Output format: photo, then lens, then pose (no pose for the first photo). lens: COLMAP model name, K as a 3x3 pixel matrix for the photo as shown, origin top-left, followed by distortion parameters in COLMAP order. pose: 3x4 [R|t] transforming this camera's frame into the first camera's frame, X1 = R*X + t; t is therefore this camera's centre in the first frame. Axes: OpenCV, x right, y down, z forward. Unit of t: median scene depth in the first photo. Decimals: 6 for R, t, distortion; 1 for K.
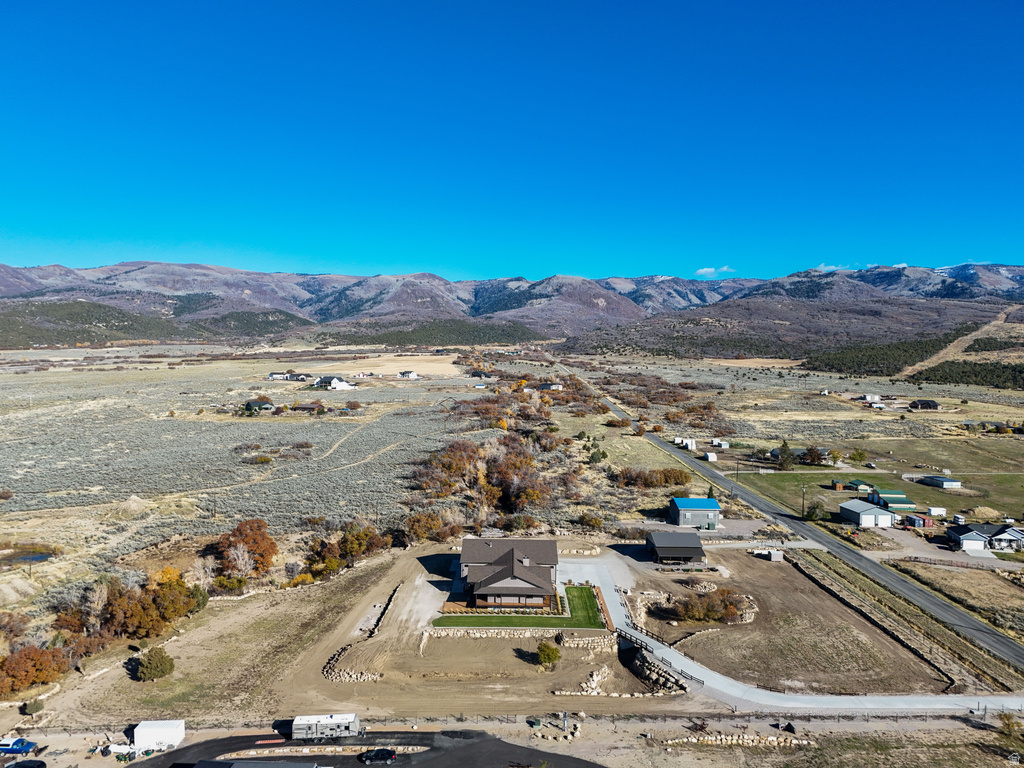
lens RADIAL K [[753.2, 0, 512.0], [0, 753.2, 384.0], [0, 0, 1]] dist [0.080545, -0.081835]
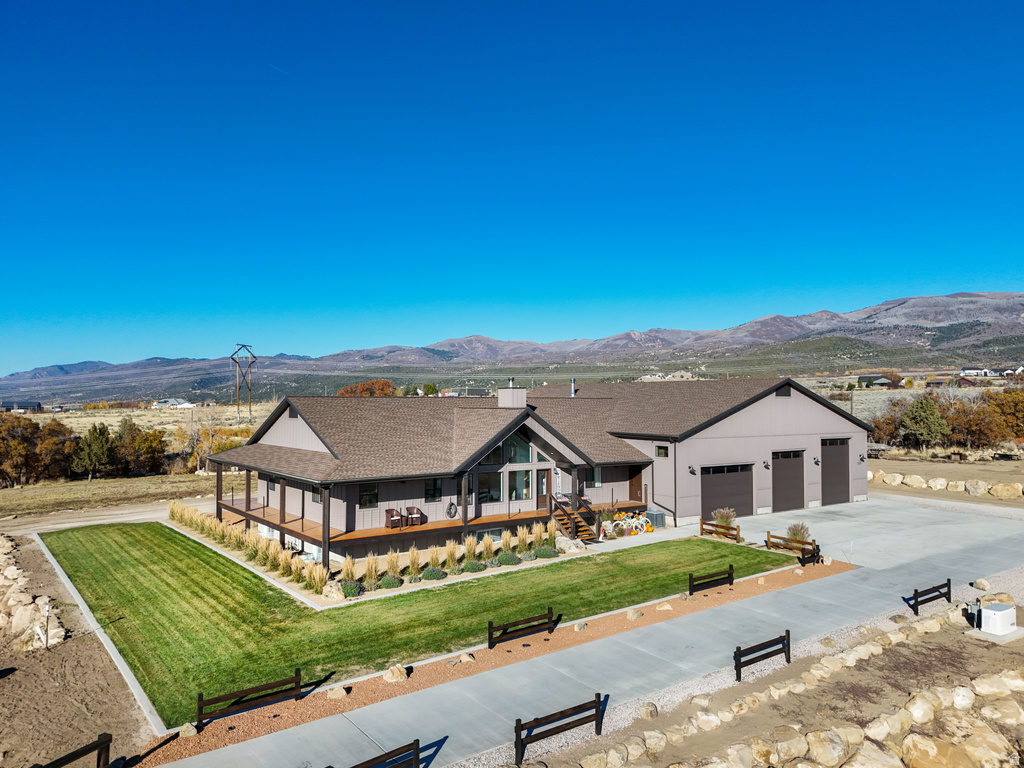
lens RADIAL K [[753.2, 0, 512.0], [0, 753.2, 384.0], [0, 0, 1]] dist [0.080545, -0.081835]
pose [[0.590882, -0.034375, -0.806026, 0.214003], [-0.011303, 0.998641, -0.050876, 0.234944], [0.806679, 0.039172, 0.589690, 0.824975]]
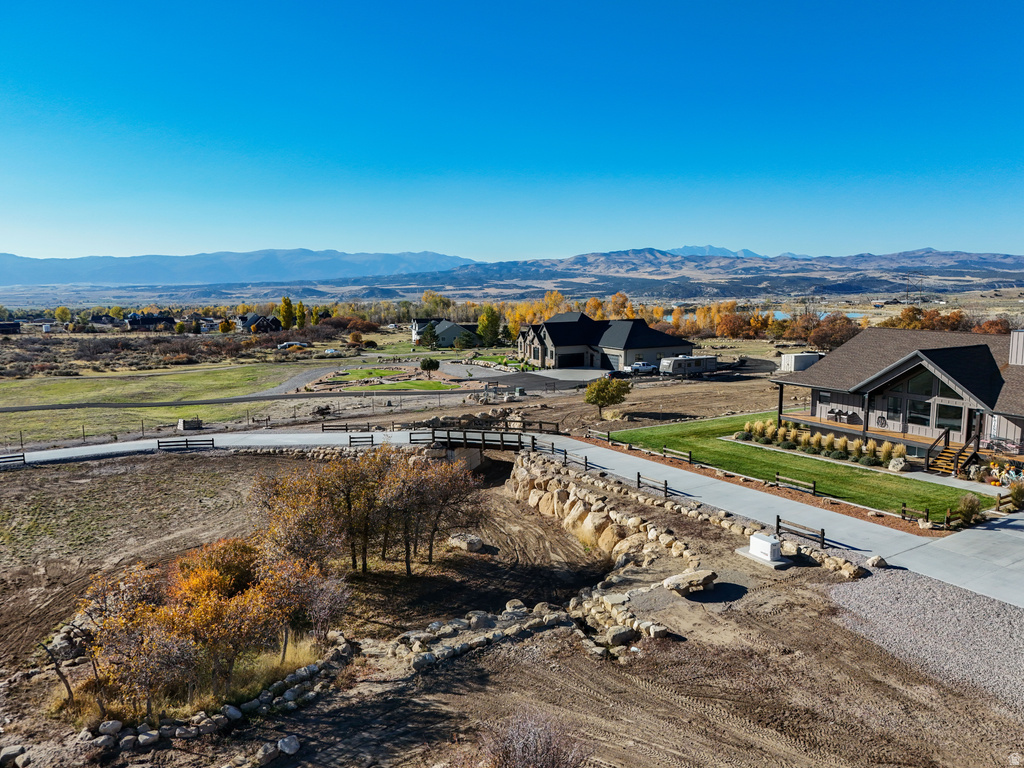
lens RADIAL K [[753.2, 0, 512.0], [0, 753.2, 384.0], [0, 0, 1]] dist [0.080545, -0.081835]
pose [[-0.865879, 0.059233, -0.496735, 0.290210], [-0.020275, 0.987994, 0.153156, 0.205727], [0.499843, 0.142686, -0.854282, 1.103290]]
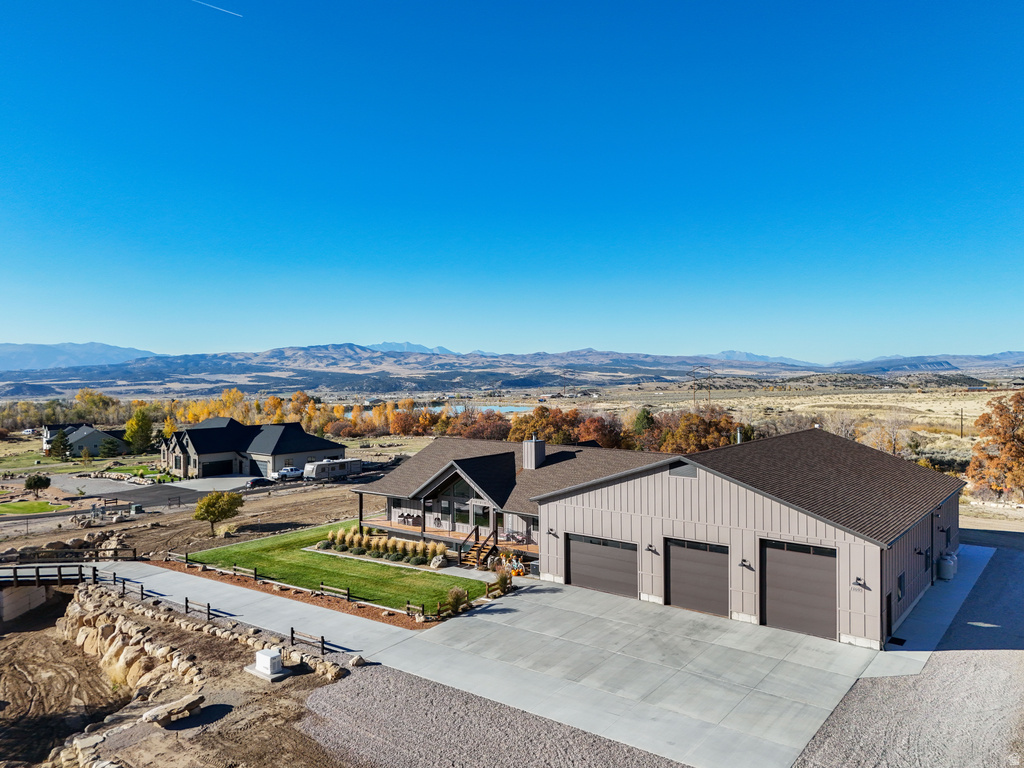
lens RADIAL K [[753.2, 0, 512.0], [0, 753.2, 384.0], [0, 0, 1]] dist [0.080545, -0.081835]
pose [[-0.611866, 0.001987, -0.790959, 0.267149], [-0.024133, 0.999484, 0.021180, 0.193829], [0.790593, 0.032048, -0.611503, 1.150945]]
